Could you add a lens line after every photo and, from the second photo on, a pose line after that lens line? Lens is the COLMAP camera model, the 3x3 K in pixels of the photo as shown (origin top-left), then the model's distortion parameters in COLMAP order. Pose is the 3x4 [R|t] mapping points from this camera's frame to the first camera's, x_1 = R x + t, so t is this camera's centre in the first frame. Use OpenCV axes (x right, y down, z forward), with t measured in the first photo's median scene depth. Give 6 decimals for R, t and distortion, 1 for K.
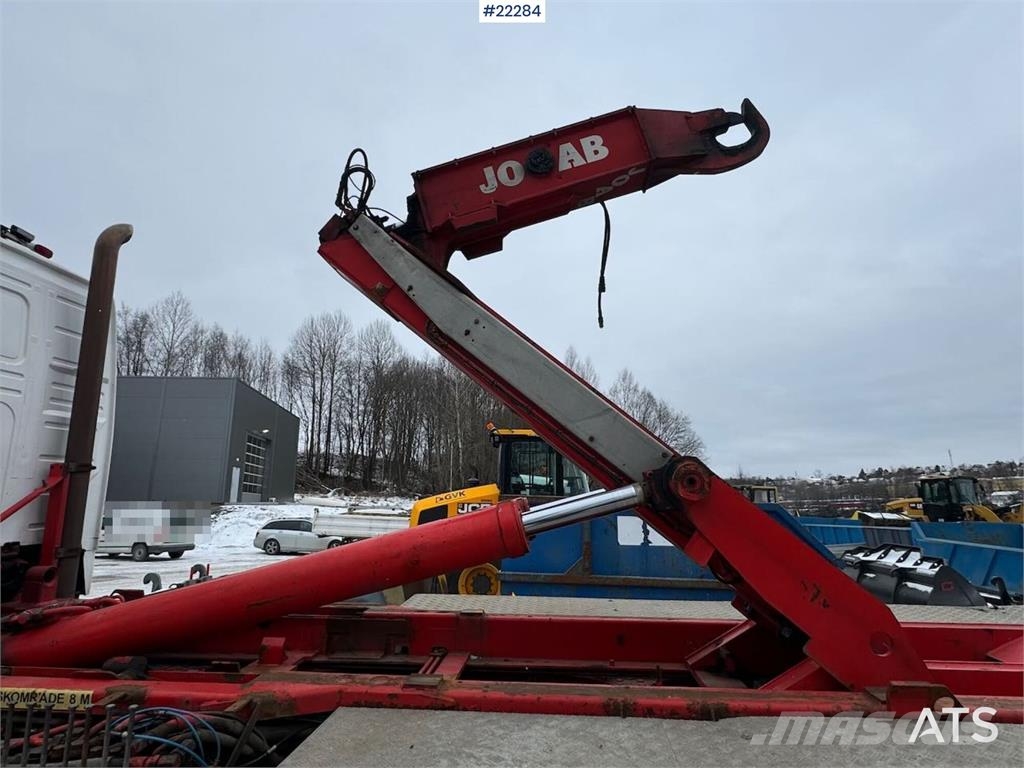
lens RADIAL K [[552.0, 0, 512.0], [0, 552.0, 384.0], [0, 0, 1]] dist [-0.004033, -0.000946]
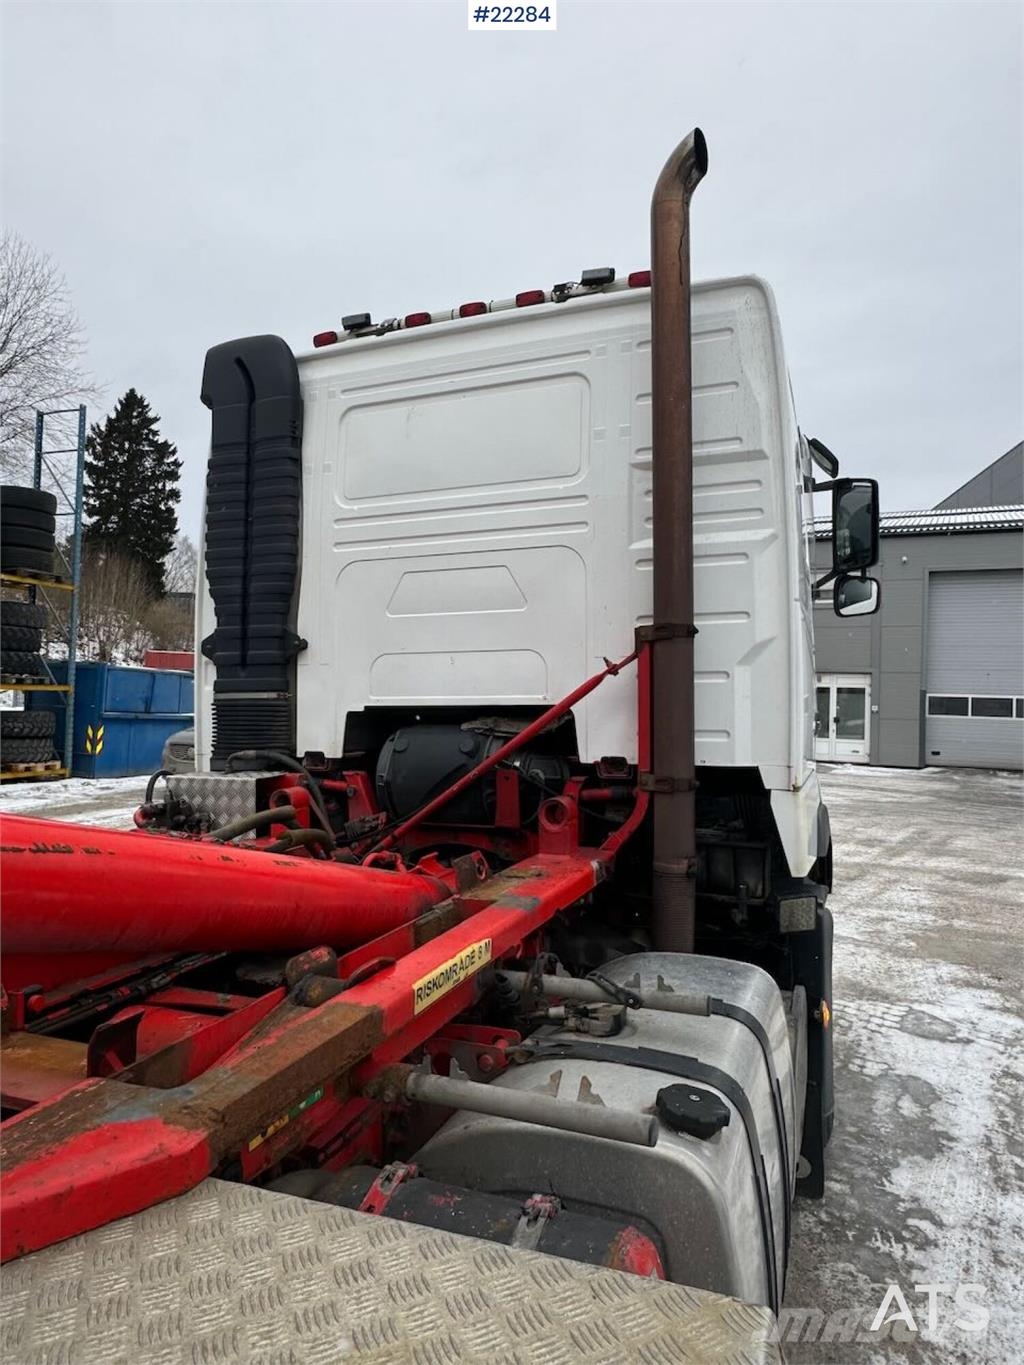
lens RADIAL K [[868.3, 0, 512.0], [0, 868.3, 682.5], [0, 0, 1]] dist [-0.004562, 0.004909]
pose [[-0.281926, -0.018059, -0.959266, 0.044853], [0.191522, 0.978641, -0.074711, 0.139968], [0.940126, -0.204784, -0.272446, 0.644021]]
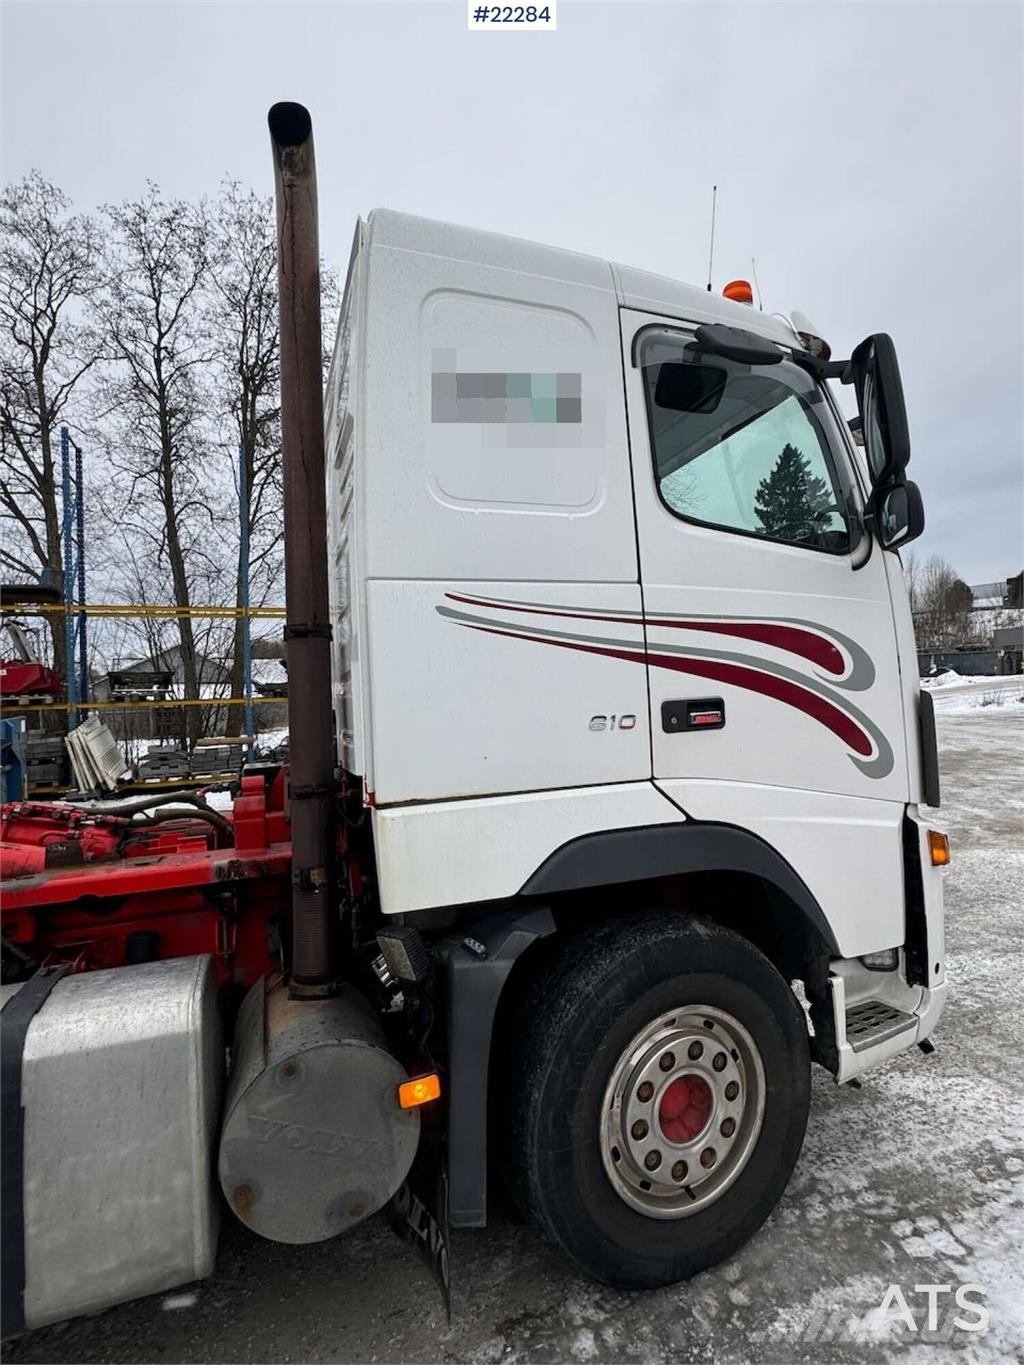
lens RADIAL K [[689.2, 0, 512.0], [0, 689.2, 682.5], [0, 0, 1]] dist [-0.002488, -0.000266]
pose [[-0.904044, 0.036616, -0.425869, -0.406322], [0.139335, 0.967147, -0.212630, 0.217240], [0.404092, -0.251566, -0.879445, 0.983689]]
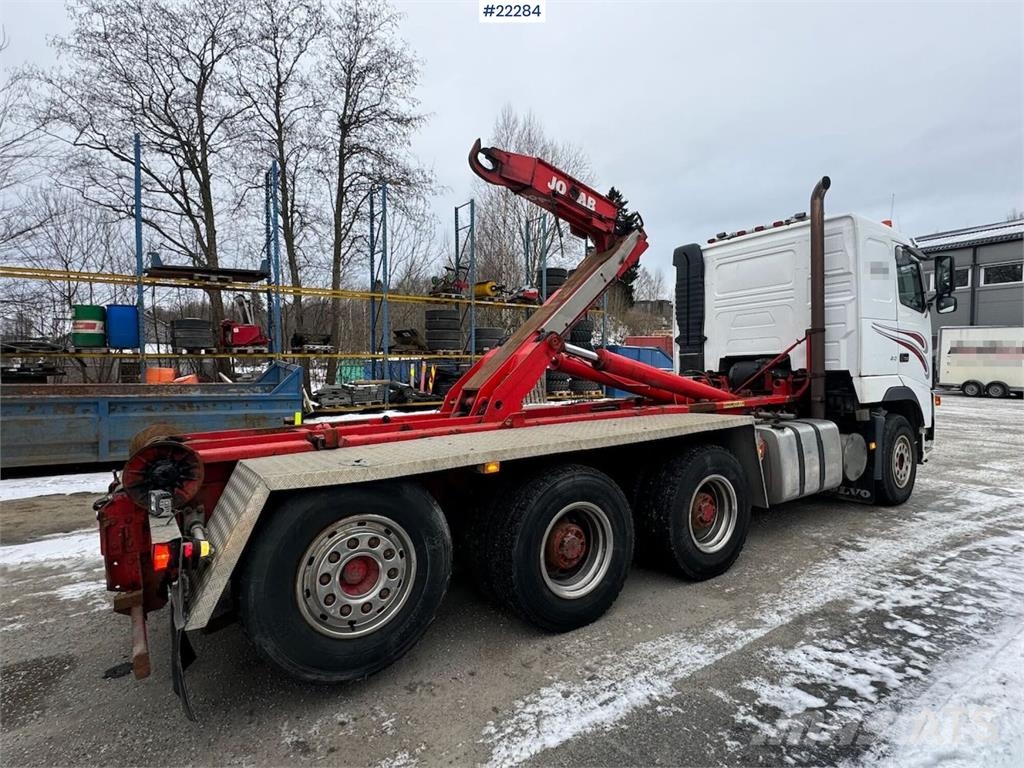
lens RADIAL K [[539.9, 0, 503.8], [0, 539.9, 385.1], [0, 0, 1]] dist [-0.004348, -0.001546]
pose [[-0.783797, 0.041238, -0.619646, 0.678013], [0.149998, 0.980821, -0.124459, 0.236134], [0.602629, -0.190496, -0.774951, 1.029155]]
